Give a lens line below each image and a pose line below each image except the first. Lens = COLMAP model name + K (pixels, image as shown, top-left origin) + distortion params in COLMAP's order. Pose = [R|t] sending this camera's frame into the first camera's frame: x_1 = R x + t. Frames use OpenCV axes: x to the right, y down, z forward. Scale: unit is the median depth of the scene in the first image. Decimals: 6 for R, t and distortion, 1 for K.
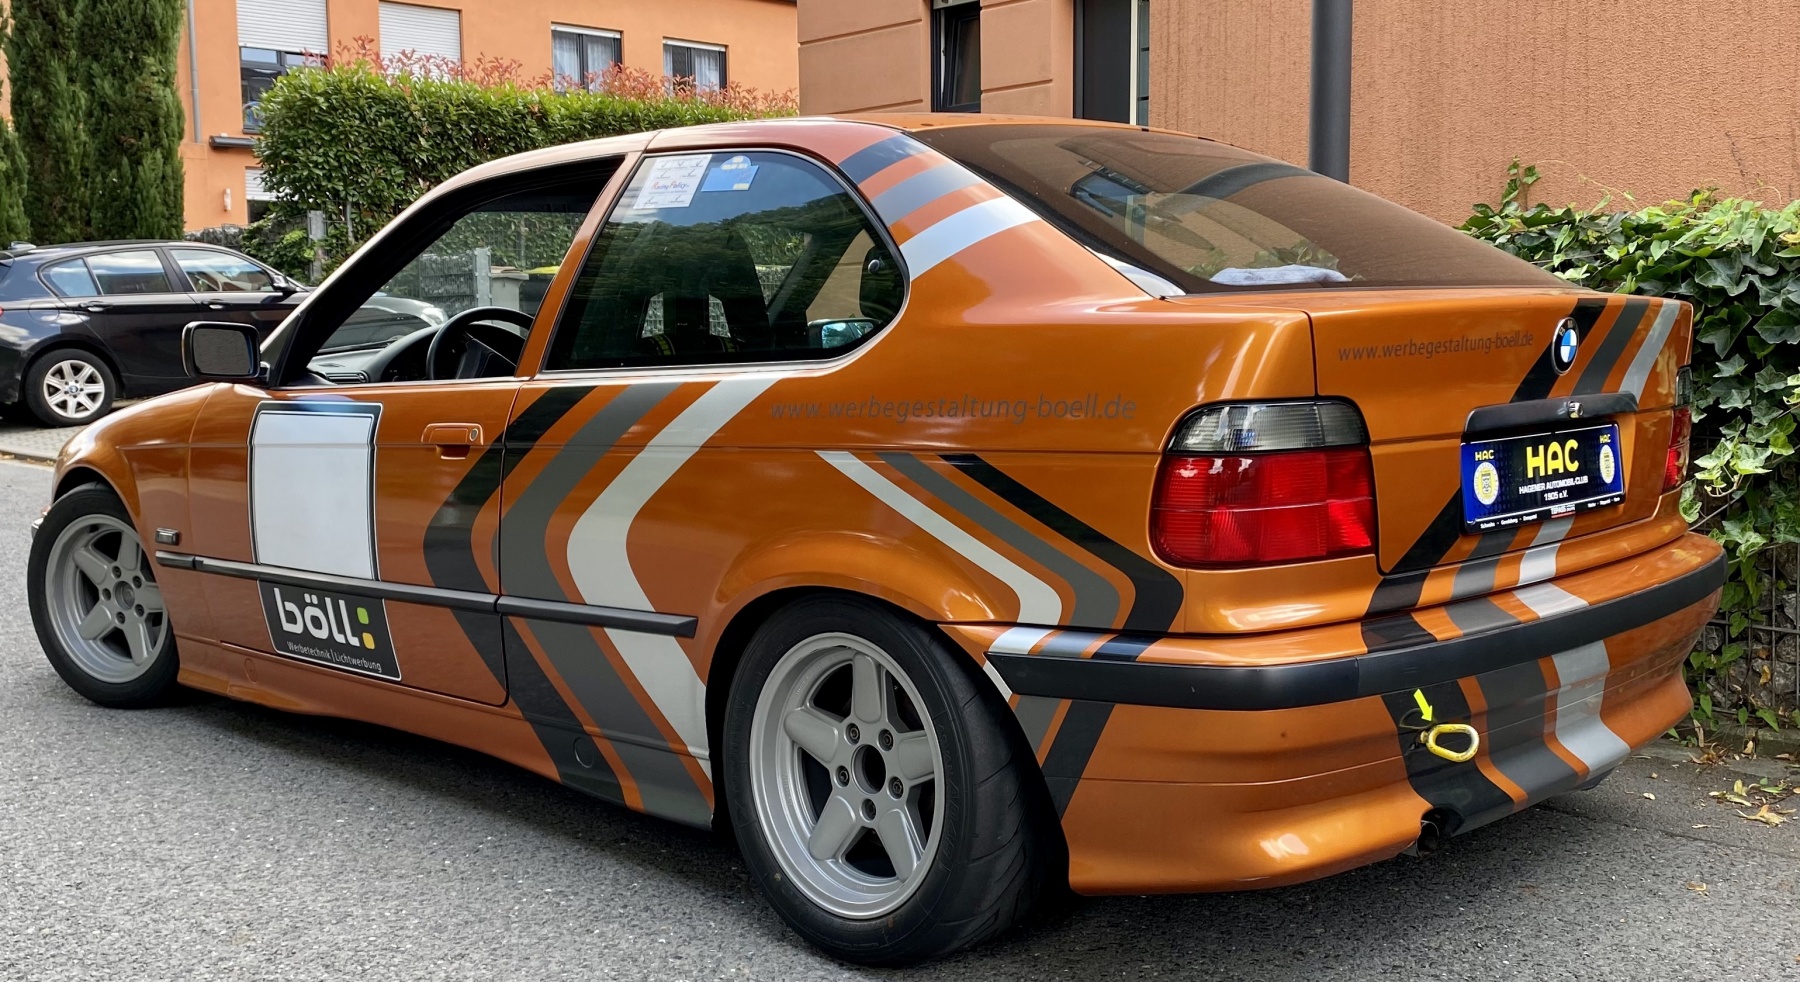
lens RADIAL K [[1783.4, 0, 977.1], [0, 1783.4, 544.9], [0, 0, 1]] dist [0.084126, -0.163032]
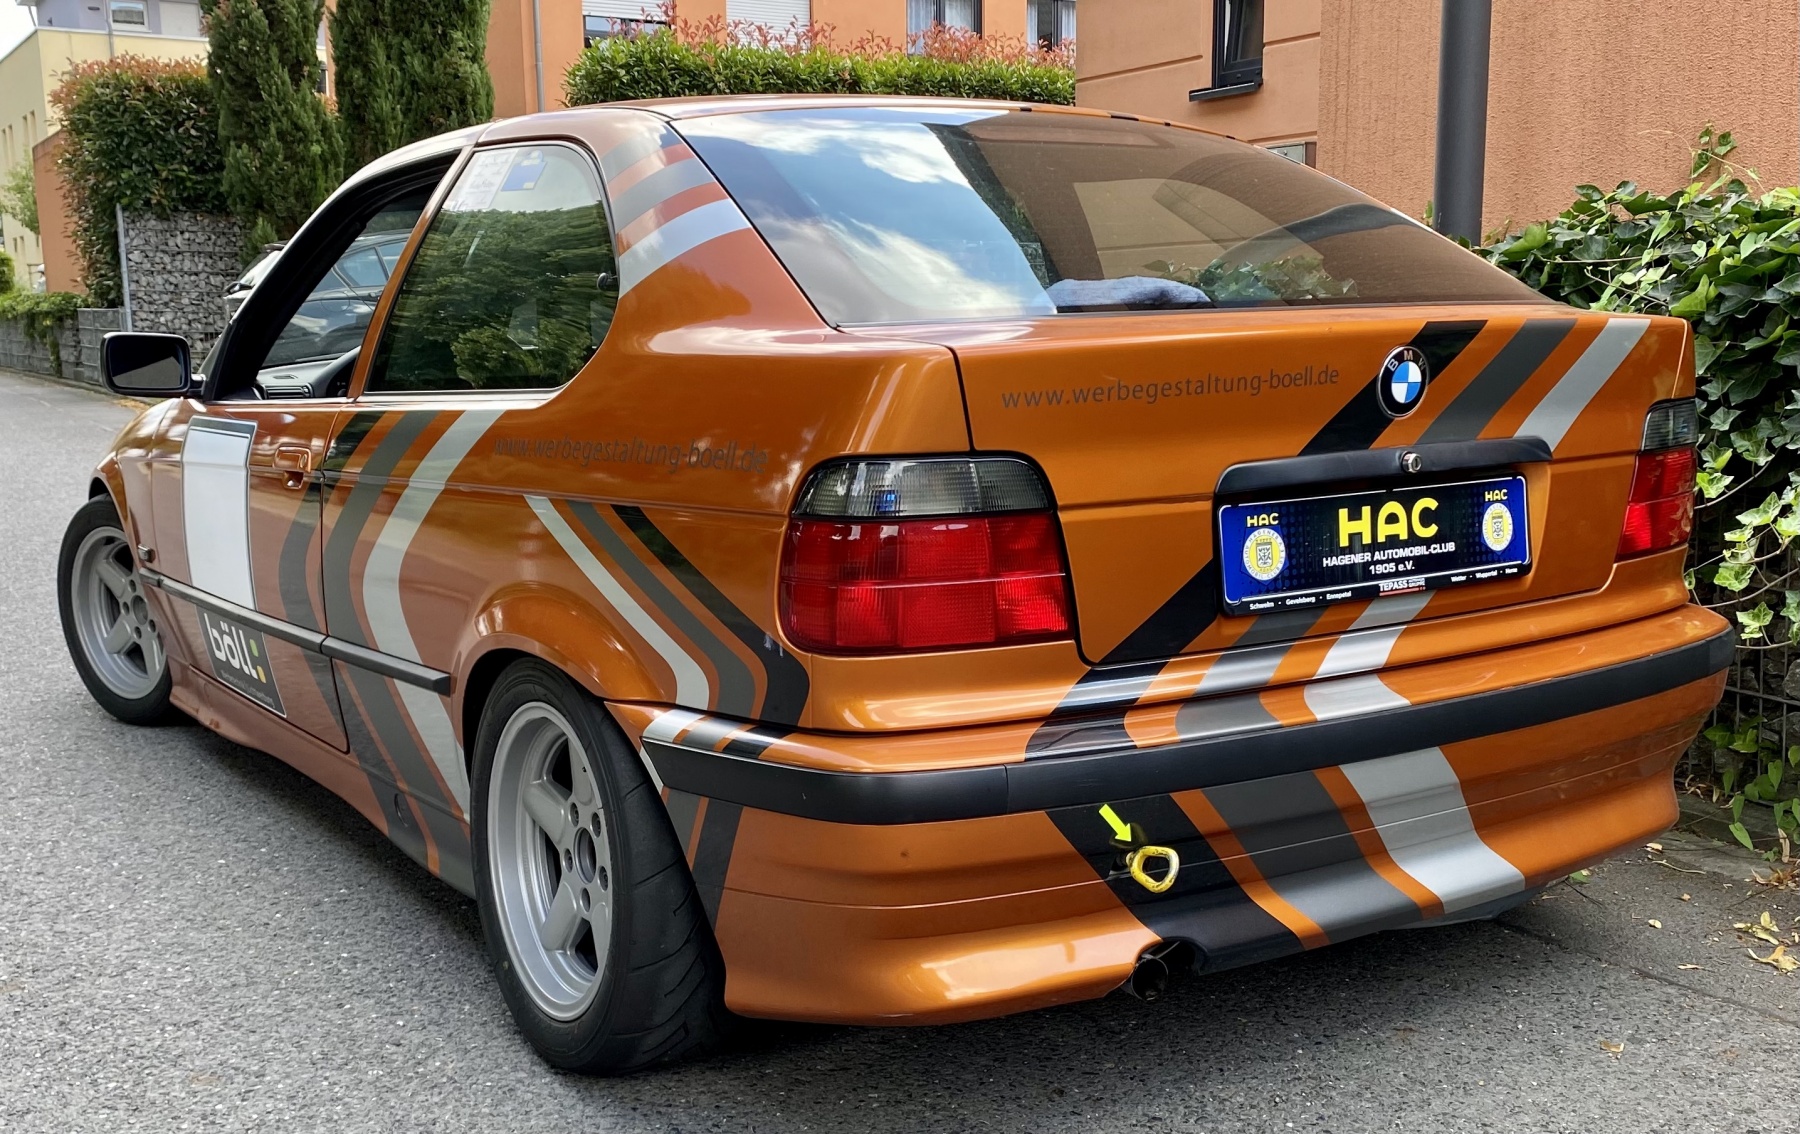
lens RADIAL K [[1908.8, 0, 1001.3], [0, 1908.8, 695.8], [0, 0, 1]] dist [0.162696, -0.442731]
pose [[0.978287, 0.040519, -0.203256, 0.310928], [-0.024585, 0.996466, 0.080317, -0.033341], [0.205793, -0.073576, 0.975826, 0.102314]]
